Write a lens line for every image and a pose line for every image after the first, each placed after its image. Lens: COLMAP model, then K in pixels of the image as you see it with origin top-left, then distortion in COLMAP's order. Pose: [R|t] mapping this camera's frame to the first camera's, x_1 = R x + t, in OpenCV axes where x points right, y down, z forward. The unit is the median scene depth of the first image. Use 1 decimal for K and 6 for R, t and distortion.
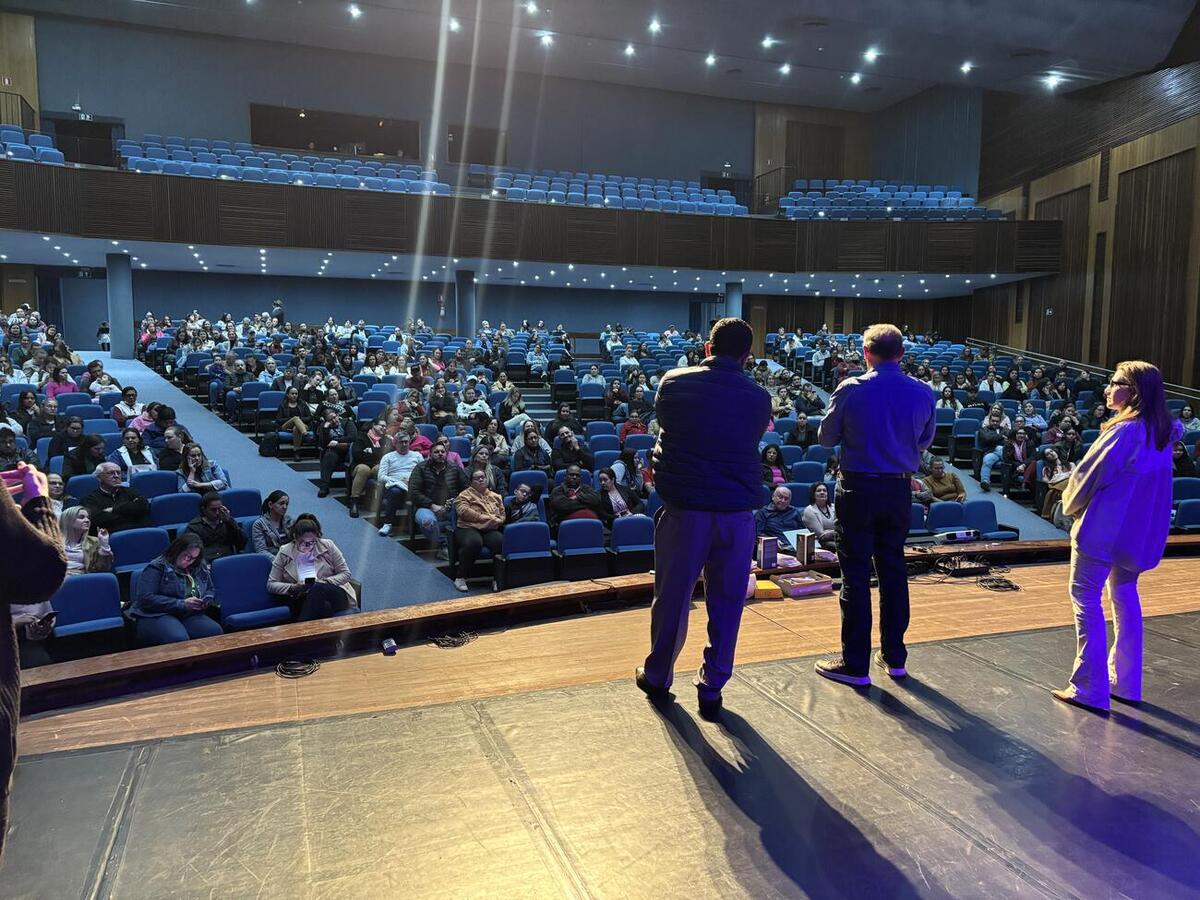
lens RADIAL K [[907.4, 0, 601.9], [0, 907.4, 441.2], [0, 0, 1]] dist [0.049163, -0.067312]
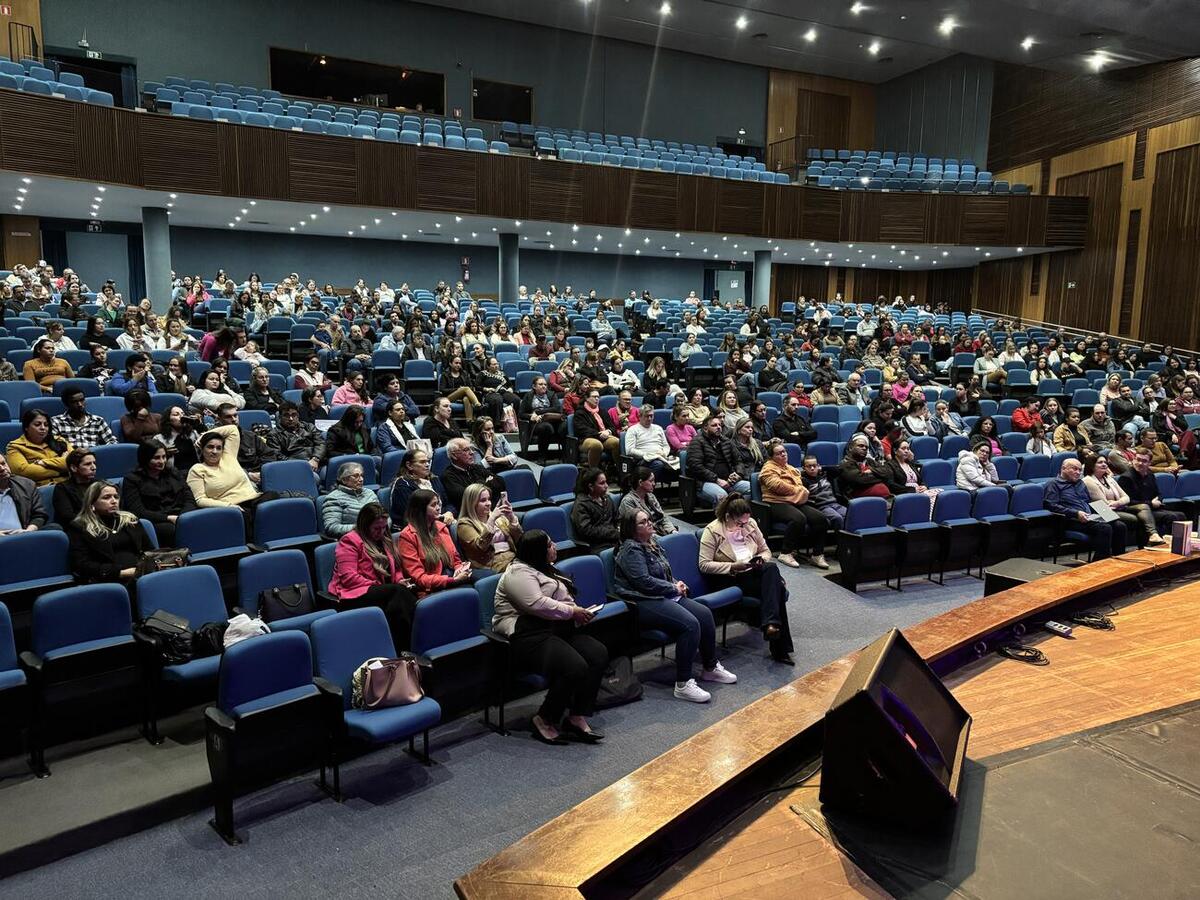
lens RADIAL K [[903.5, 0, 600.0], [0, 903.5, 450.0], [0, 0, 1]] dist [0.060111, -0.071083]
pose [[0.993466, -0.005386, 0.113998, -0.176046], [-0.000206, 0.998799, 0.048986, -0.004169], [-0.114125, -0.048689, 0.992273, 0.015687]]
